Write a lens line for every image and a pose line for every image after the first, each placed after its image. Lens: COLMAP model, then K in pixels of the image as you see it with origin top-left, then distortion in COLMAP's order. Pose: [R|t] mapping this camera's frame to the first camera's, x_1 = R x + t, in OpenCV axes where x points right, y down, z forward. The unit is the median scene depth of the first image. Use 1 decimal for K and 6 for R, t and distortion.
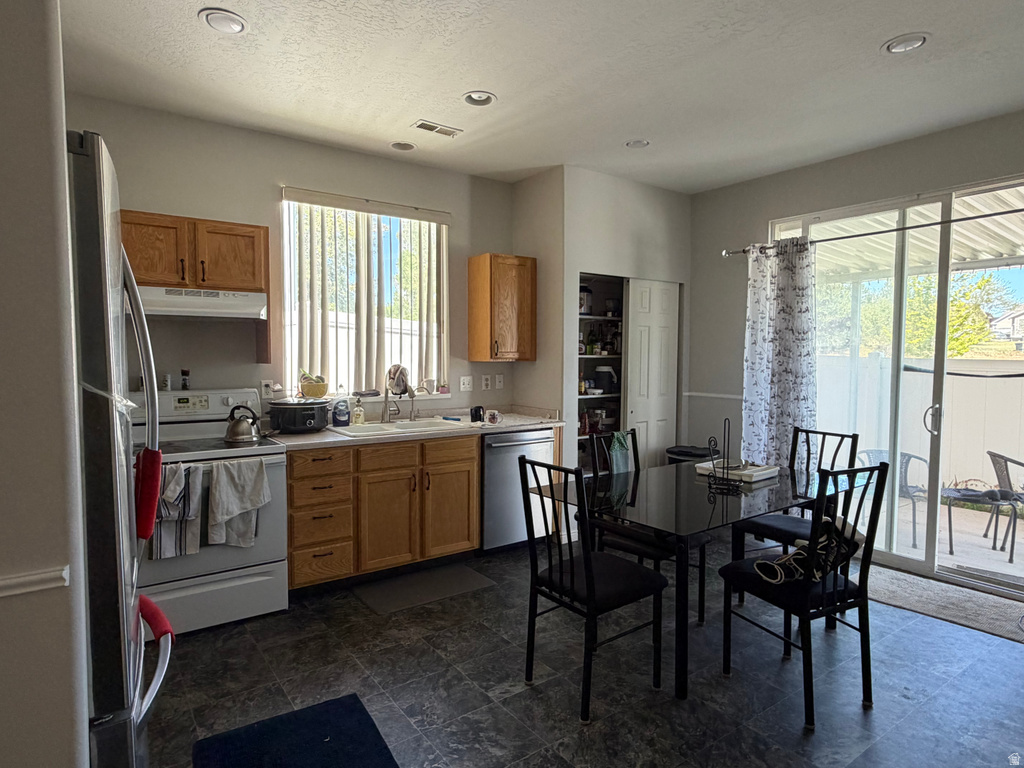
lens RADIAL K [[591.6, 0, 514.1], [0, 591.6, 384.8], [0, 0, 1]] dist [-0.000745, 0.001234]
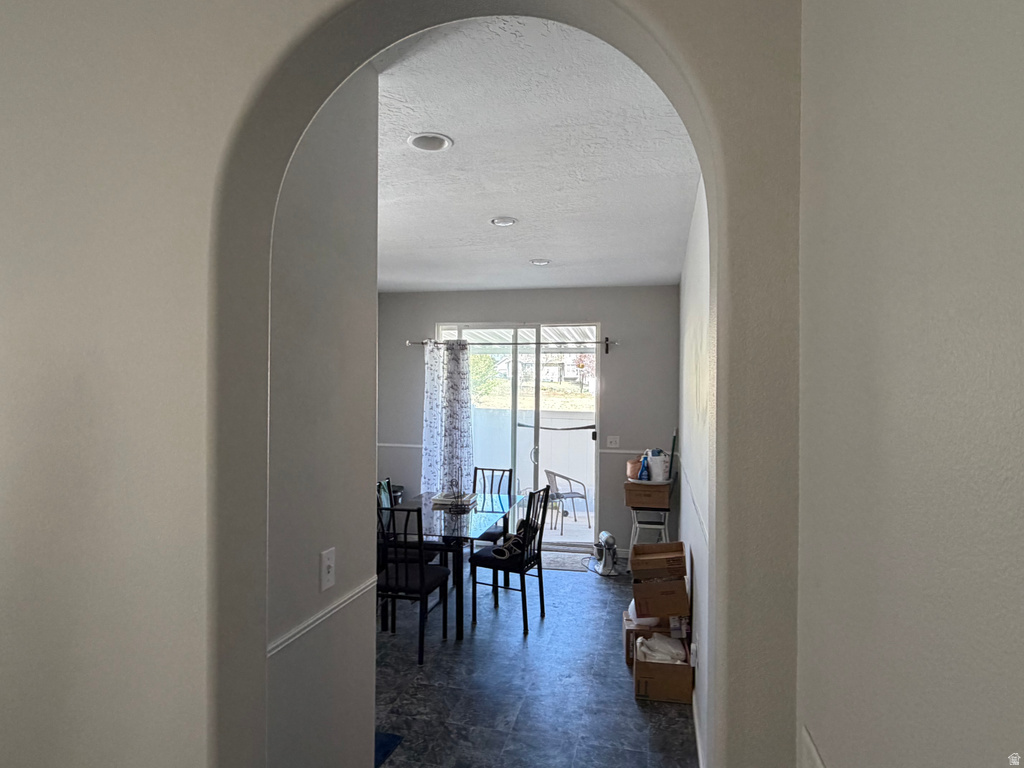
lens RADIAL K [[591.6, 0, 513.2], [0, 591.6, 387.5], [0, 0, 1]] dist [-0.000745, 0.001234]
pose [[0.755751, 0.006413, 0.654827, -0.449901], [0.025822, 0.998883, -0.039584, -0.070087], [-0.654349, 0.046825, 0.754741, -0.248786]]
